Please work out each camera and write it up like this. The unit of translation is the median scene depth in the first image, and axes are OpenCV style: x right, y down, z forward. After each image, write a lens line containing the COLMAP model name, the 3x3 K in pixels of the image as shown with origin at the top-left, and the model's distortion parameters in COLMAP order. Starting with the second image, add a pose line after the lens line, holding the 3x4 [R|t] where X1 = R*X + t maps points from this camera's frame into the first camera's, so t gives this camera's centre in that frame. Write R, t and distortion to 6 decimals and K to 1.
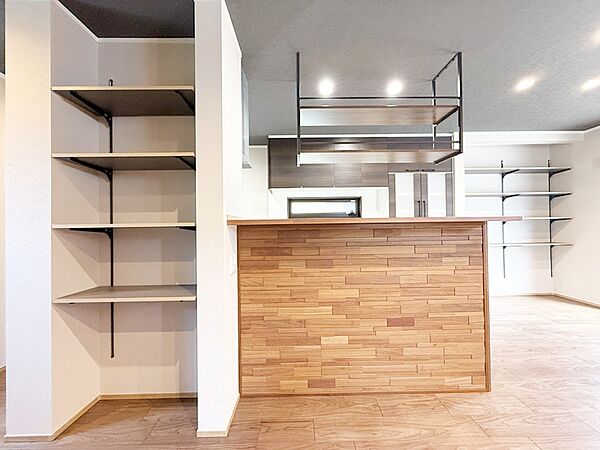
lens RADIAL K [[240.8, 0, 299.7], [0, 240.8, 225.2], [0, 0, 1]] dist [-0.004346, 0.001179]
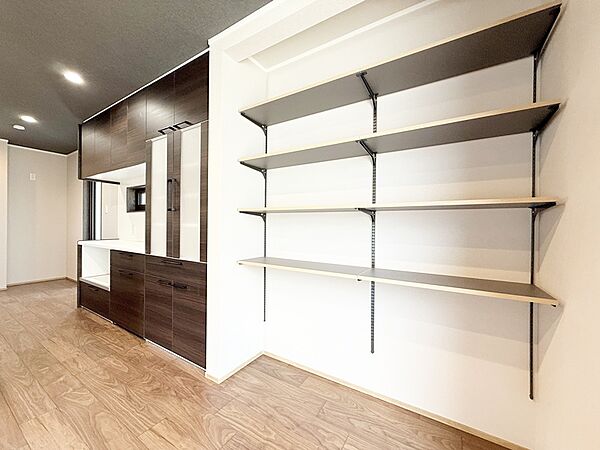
lens RADIAL K [[240.8, 0, 301.8], [0, 240.8, 224.2], [0, 0, 1]] dist [-0.004346, 0.001179]
pose [[0.844518, 0.020982, -0.535116, 1.085627], [-0.018330, 0.999779, 0.010274, -0.001434], [0.535213, 0.001132, 0.844716, 0.665319]]
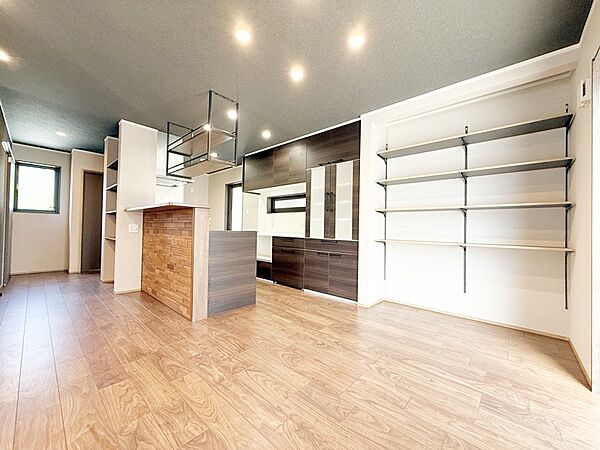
lens RADIAL K [[240.8, 0, 297.7], [0, 240.8, 224.8], [0, 0, 1]] dist [-0.004346, 0.001179]
pose [[0.729422, 0.017245, -0.683846, 1.094925], [-0.024180, 0.999707, -0.000581, 0.037902], [0.683636, 0.016960, 0.729626, 0.170763]]
